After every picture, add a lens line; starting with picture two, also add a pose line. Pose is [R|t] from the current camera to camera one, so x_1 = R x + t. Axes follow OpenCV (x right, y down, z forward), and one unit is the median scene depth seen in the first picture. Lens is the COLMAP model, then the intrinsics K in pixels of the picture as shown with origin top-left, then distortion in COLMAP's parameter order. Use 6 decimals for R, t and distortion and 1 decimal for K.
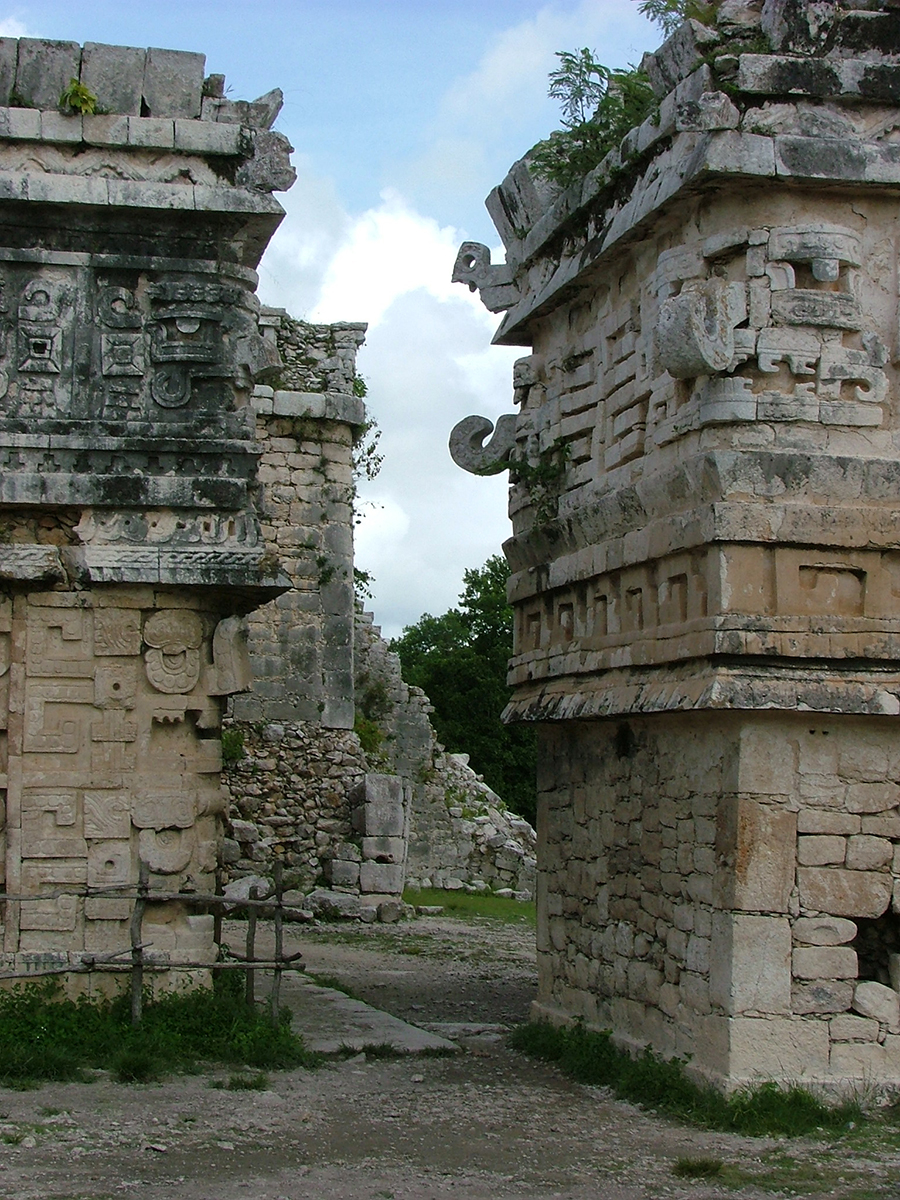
lens RADIAL K [[2157.6, 0, 449.9], [0, 2157.6, 559.2], [0, 0, 1]] dist [0.009885, 0.242114]
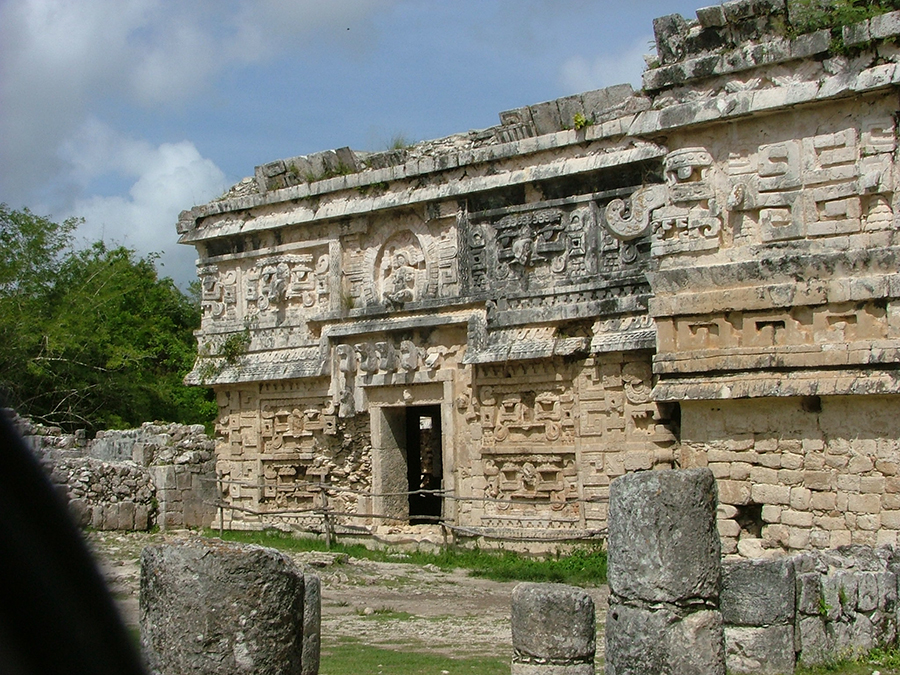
lens RADIAL K [[1618.2, 0, 450.0], [0, 1618.2, 337.5], [0, 0, 1]] dist [0.009885, 0.242114]
pose [[0.581437, -0.092639, -0.808300, 1.014715], [0.112230, 0.993131, -0.033091, 0.031700], [0.805813, -0.071475, 0.587840, -0.030277]]
